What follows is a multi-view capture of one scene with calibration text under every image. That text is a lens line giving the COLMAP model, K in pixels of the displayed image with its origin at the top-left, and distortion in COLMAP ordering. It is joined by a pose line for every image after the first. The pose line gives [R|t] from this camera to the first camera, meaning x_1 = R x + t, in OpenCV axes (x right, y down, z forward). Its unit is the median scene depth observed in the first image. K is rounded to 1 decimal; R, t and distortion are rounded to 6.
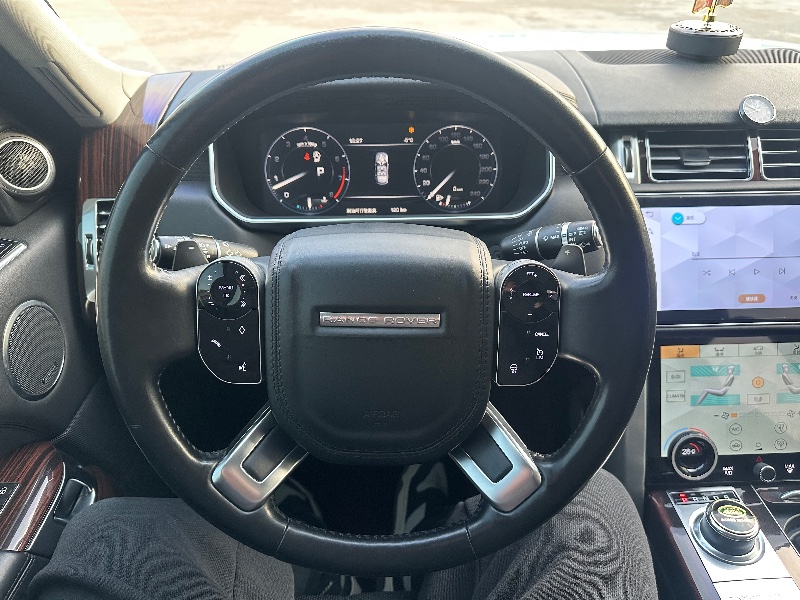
lens RADIAL K [[582.5, 0, 391.5], [0, 582.5, 303.4], [0, 0, 1]] dist [0.035518, -0.051532]
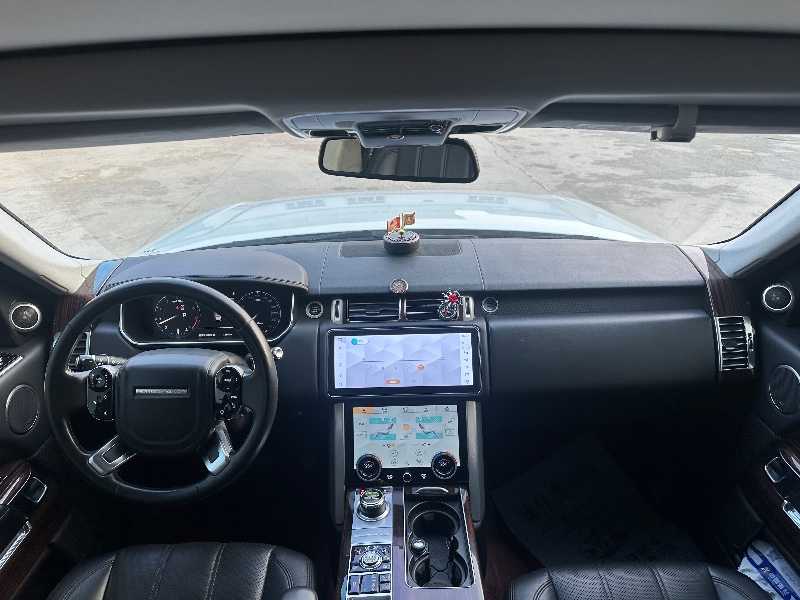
lens RADIAL K [[582.5, 0, 407.4], [0, 582.5, 298.1], [0, 0, 1]] dist [0.035518, -0.051532]
pose [[0.999988, -0.003788, -0.002995, 0.663462], [0.003271, 0.987600, -0.156956, 0.019892], [0.003553, 0.156944, 0.987601, -0.954537]]
